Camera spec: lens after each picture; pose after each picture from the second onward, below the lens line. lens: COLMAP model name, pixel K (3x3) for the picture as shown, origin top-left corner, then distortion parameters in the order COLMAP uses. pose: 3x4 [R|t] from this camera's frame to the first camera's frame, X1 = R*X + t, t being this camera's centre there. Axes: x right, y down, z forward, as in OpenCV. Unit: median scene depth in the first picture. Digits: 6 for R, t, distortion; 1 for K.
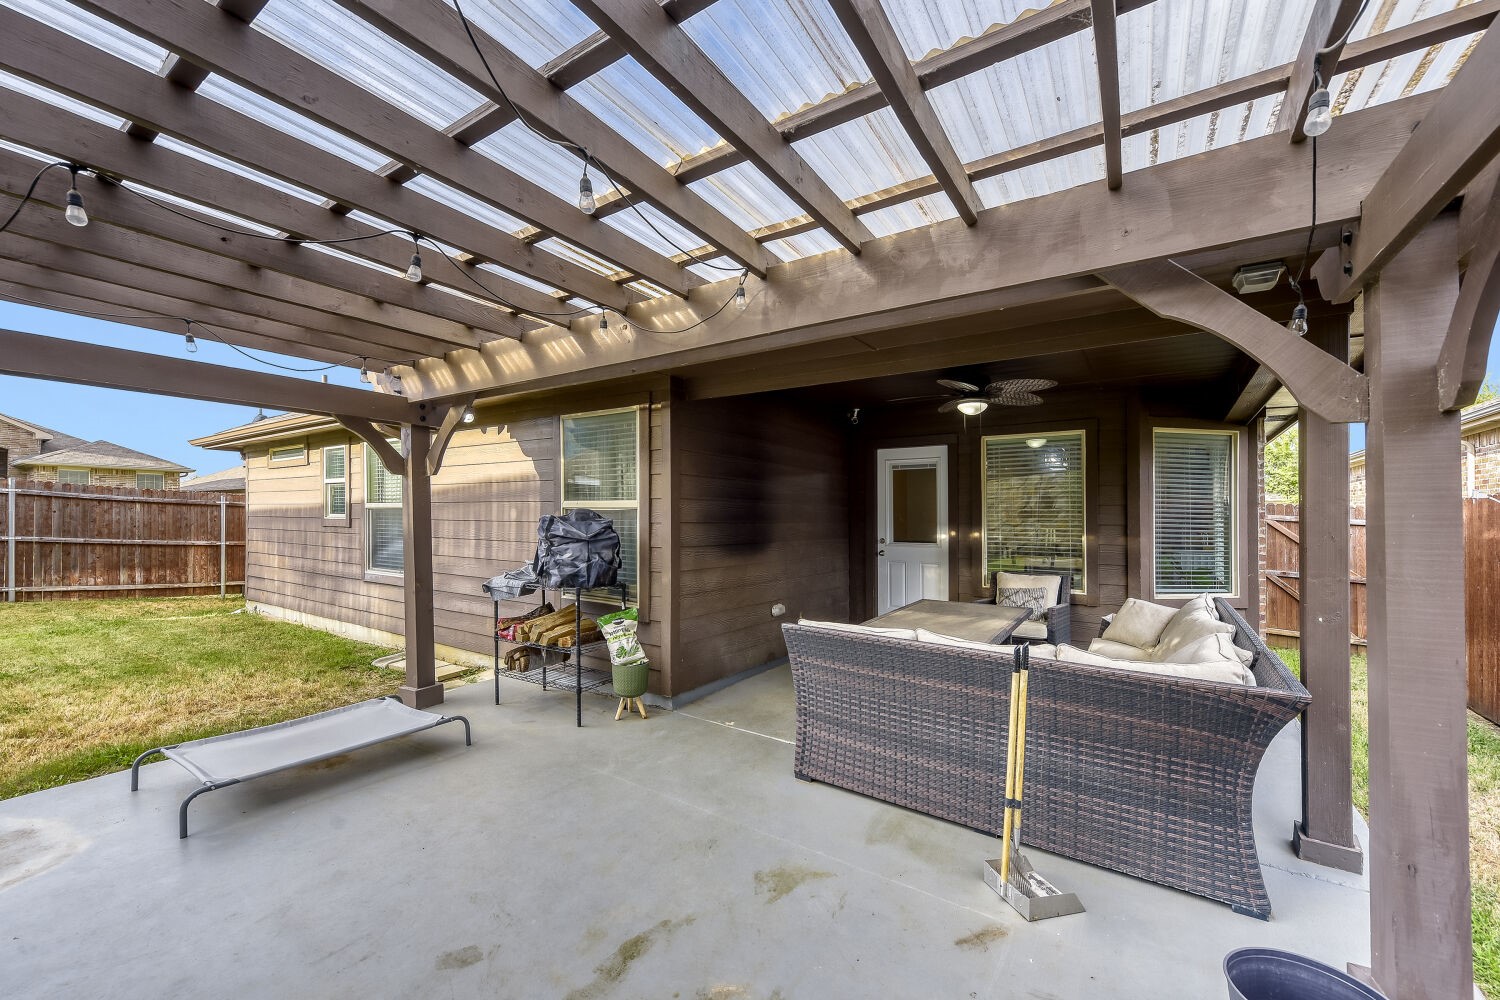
lens RADIAL K [[598.9, 0, 736.1], [0, 598.9, 522.1], [0, 0, 1]] dist [0.003146, -0.001491]
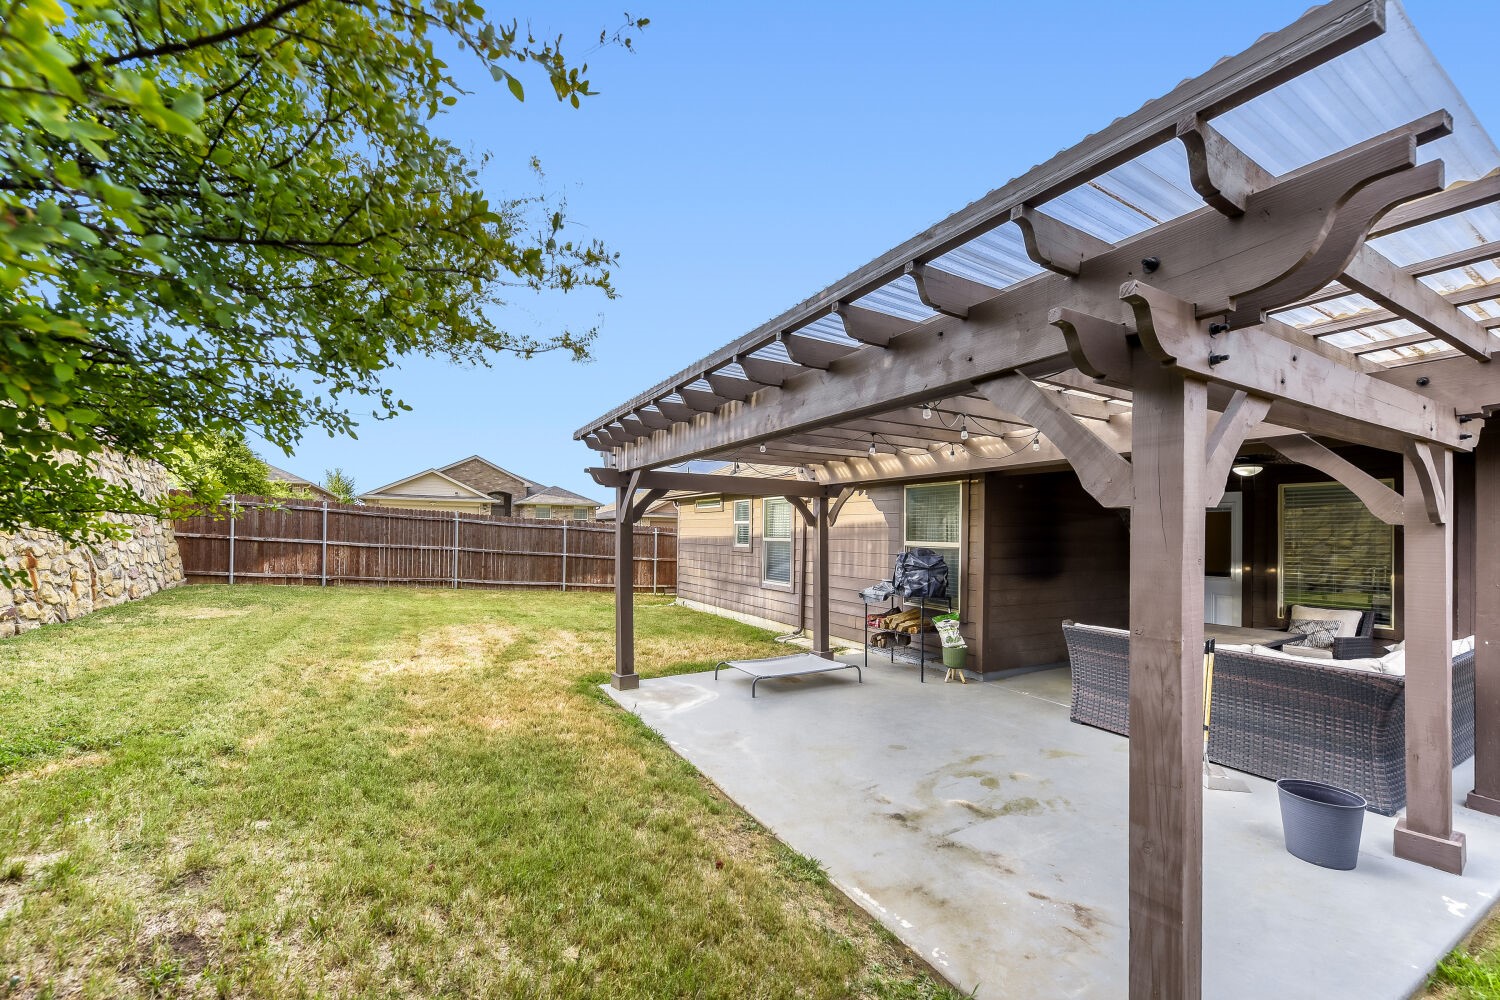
lens RADIAL K [[598.9, 0, 728.4], [0, 598.9, 546.4], [0, 0, 1]] dist [0.003146, -0.001491]
pose [[0.890502, 0.012718, -0.454801, 0.004676], [-0.008188, 0.999895, 0.011929, -0.040122], [0.454905, -0.006899, 0.890513, -0.628861]]
